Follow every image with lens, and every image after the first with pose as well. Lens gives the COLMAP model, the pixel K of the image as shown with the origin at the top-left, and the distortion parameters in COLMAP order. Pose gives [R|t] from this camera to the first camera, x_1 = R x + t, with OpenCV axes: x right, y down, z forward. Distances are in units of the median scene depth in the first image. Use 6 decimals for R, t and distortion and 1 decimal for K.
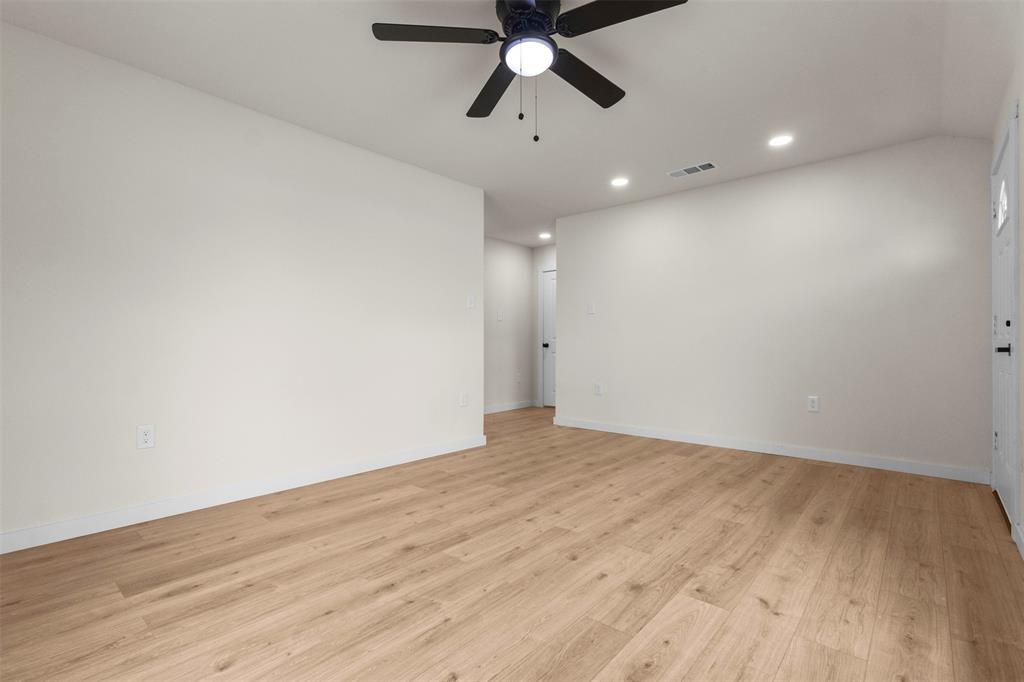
lens RADIAL K [[473.6, 0, 511.6], [0, 473.6, 344.4], [0, 0, 1]] dist [-0.001435, -0.000221]
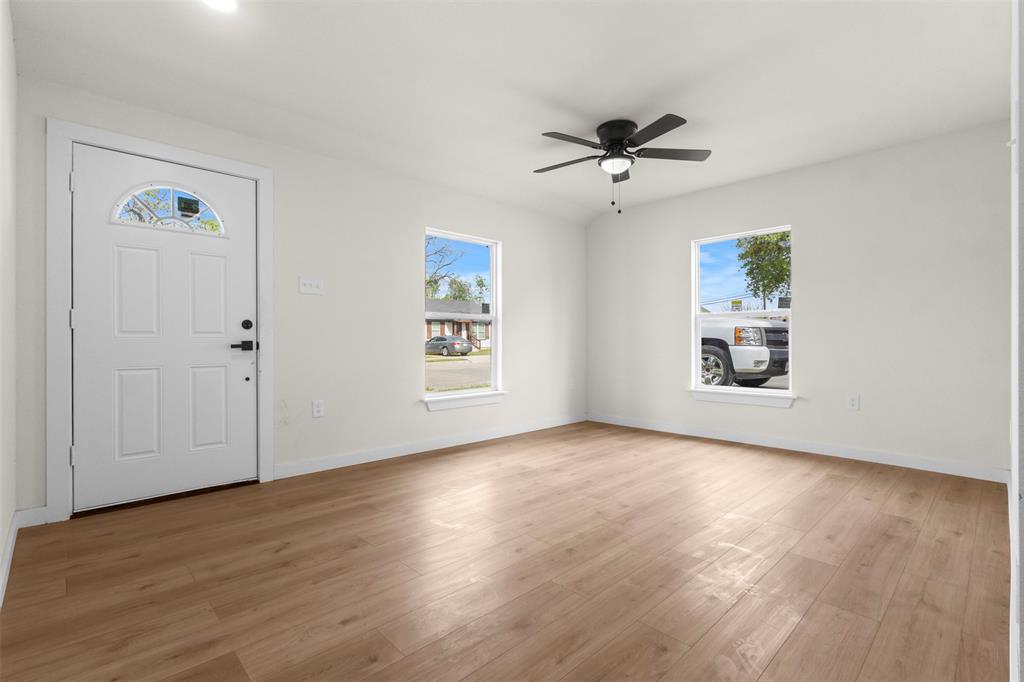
lens RADIAL K [[471.5, 0, 508.2], [0, 471.5, 340.3], [0, 0, 1]] dist [0.002425, -0.000556]
pose [[-0.995349, 0.000616, 0.096334, 0.191612], [0.000766, 0.999999, 0.001523, -0.004046], [-0.096333, 0.001589, -0.995348, 2.004873]]
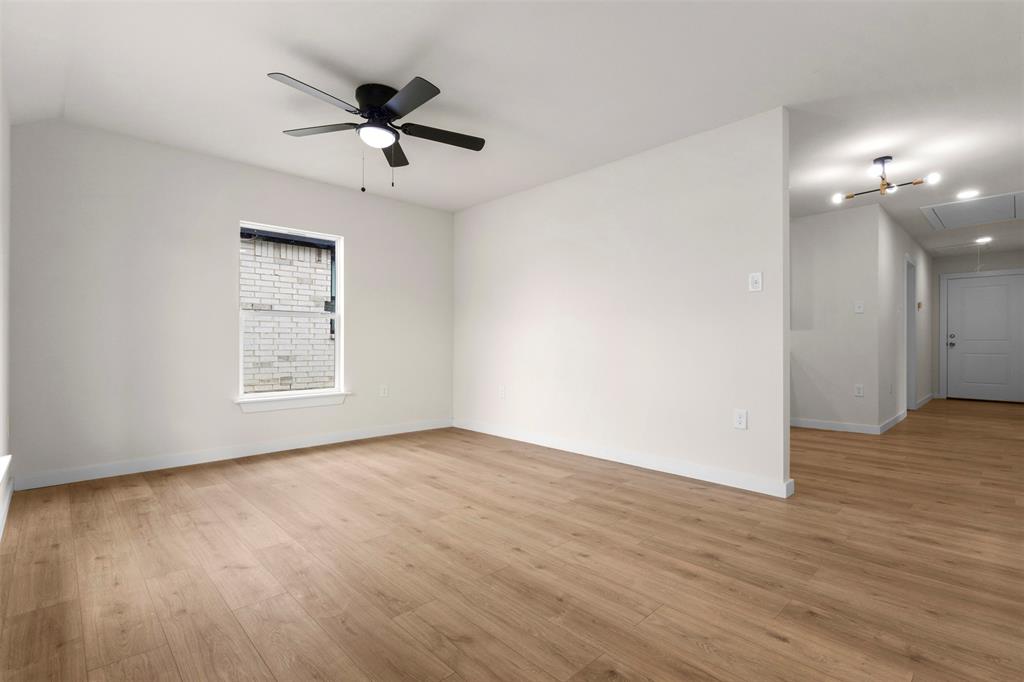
lens RADIAL K [[480.8, 0, 506.9], [0, 480.8, 341.4], [0, 0, 1]] dist [0.001737, -0.000439]
pose [[-0.100206, -0.000635, -0.994967, 1.070389], [-0.002011, 0.999998, -0.000435, -0.002948], [0.994965, 0.001957, -0.100207, 1.150991]]
